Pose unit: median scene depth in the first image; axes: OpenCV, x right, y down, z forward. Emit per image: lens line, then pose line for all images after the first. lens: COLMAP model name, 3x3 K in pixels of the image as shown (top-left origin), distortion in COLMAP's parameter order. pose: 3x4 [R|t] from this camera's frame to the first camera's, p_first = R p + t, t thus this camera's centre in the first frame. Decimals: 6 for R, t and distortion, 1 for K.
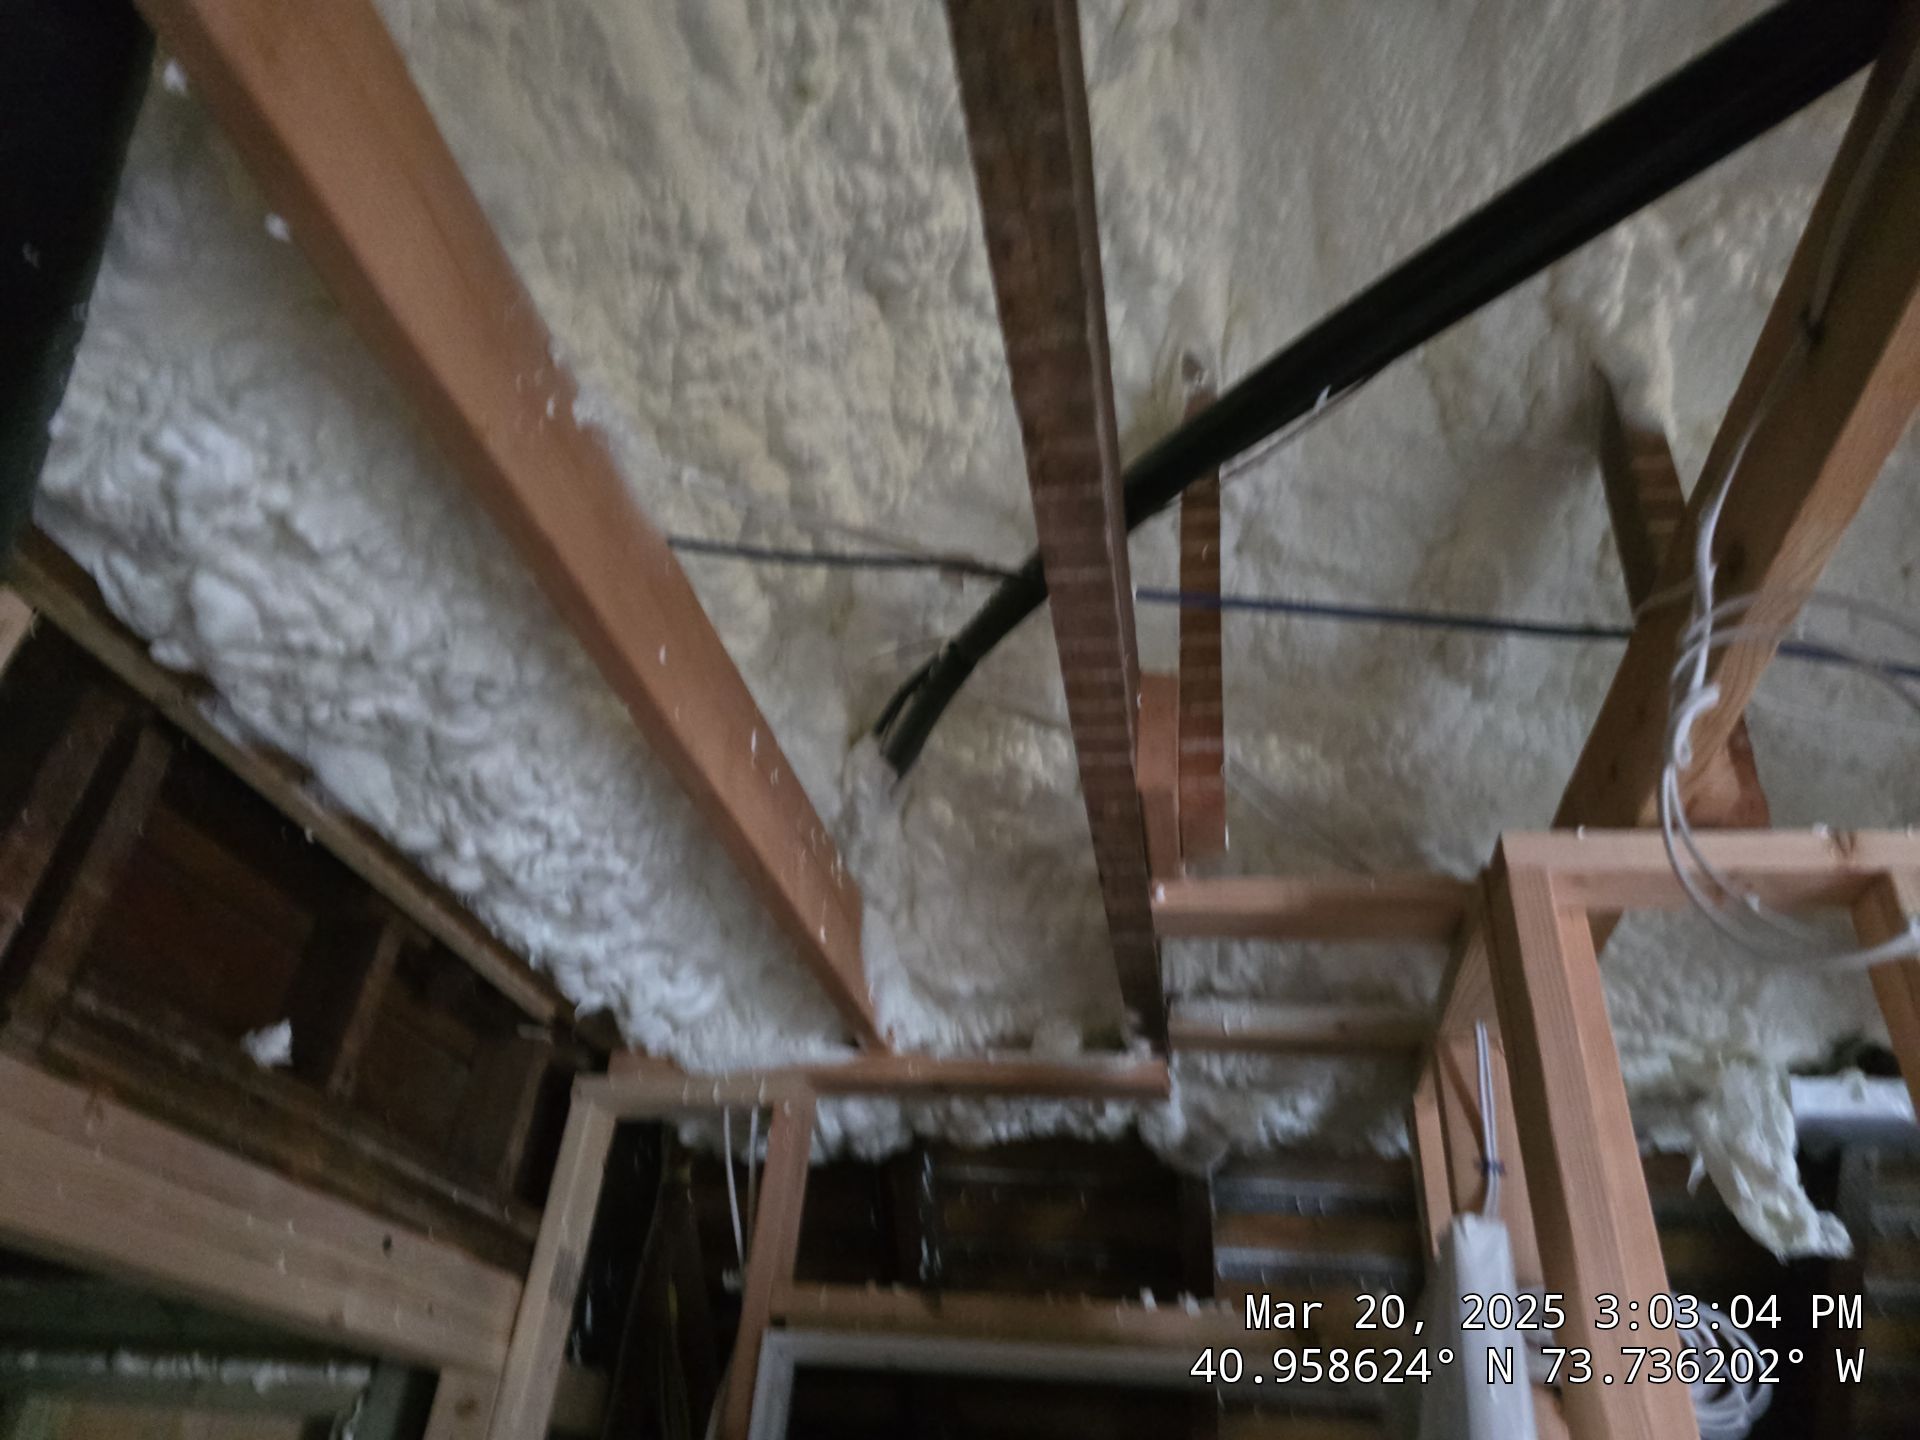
lens RADIAL K [[1279.3, 0, 971.6], [0, 1279.3, 723.1], [0, 0, 1]] dist [0.077457, -0.076504]
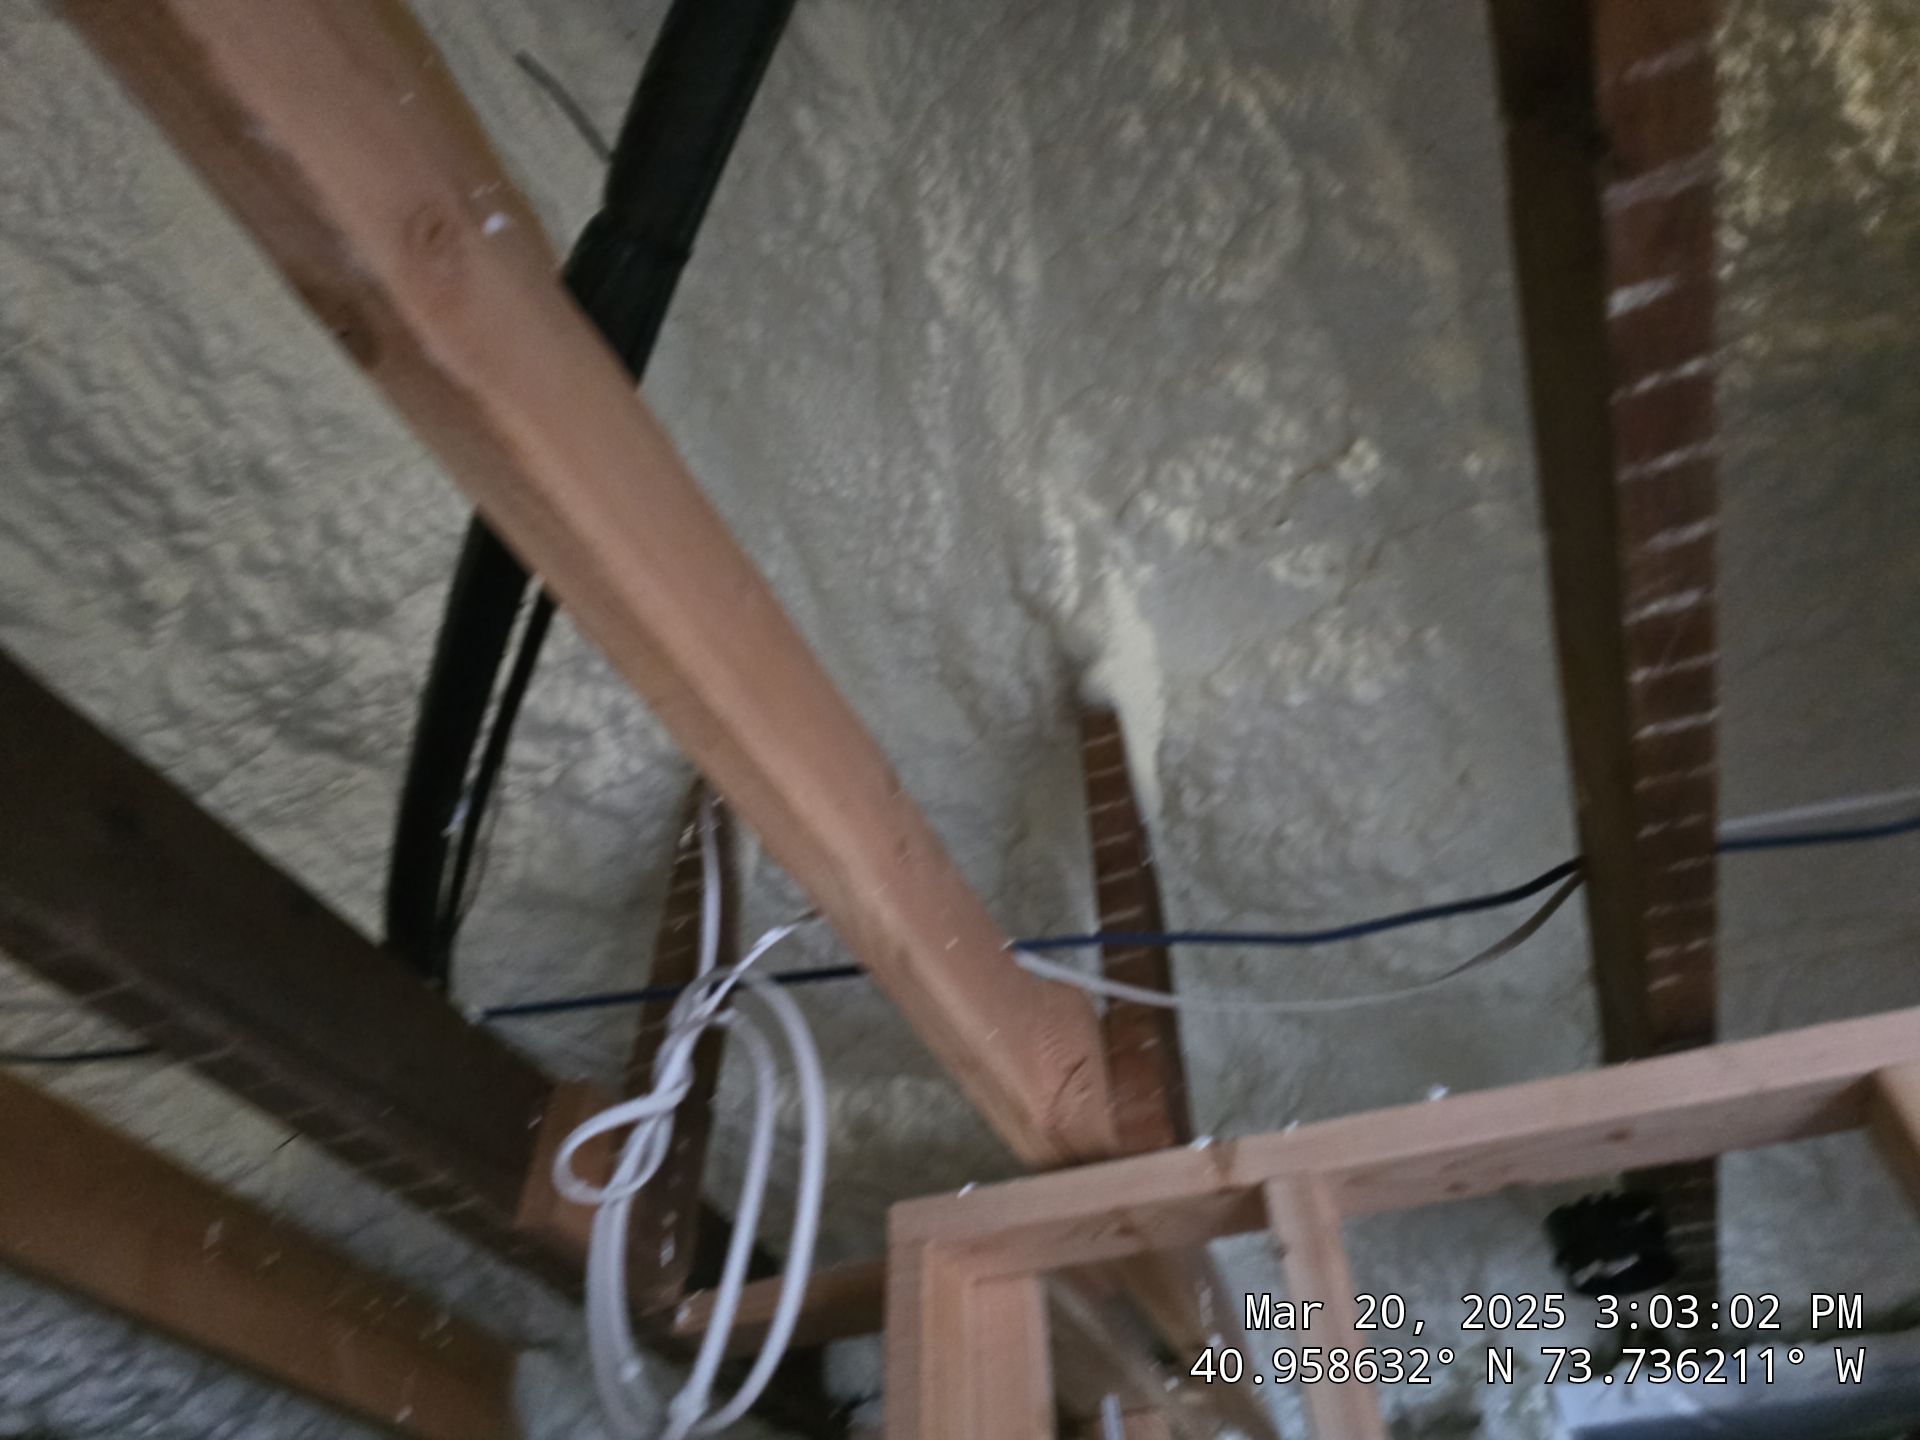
lens RADIAL K [[1279.3, 0, 971.6], [0, 1279.3, 723.1], [0, 0, 1]] dist [0.077457, -0.076504]
pose [[0.970653, -0.220578, -0.095807, 0.544594], [0.194213, 0.953942, -0.228638, -0.016004], [0.141827, 0.203321, 0.968786, 0.069155]]
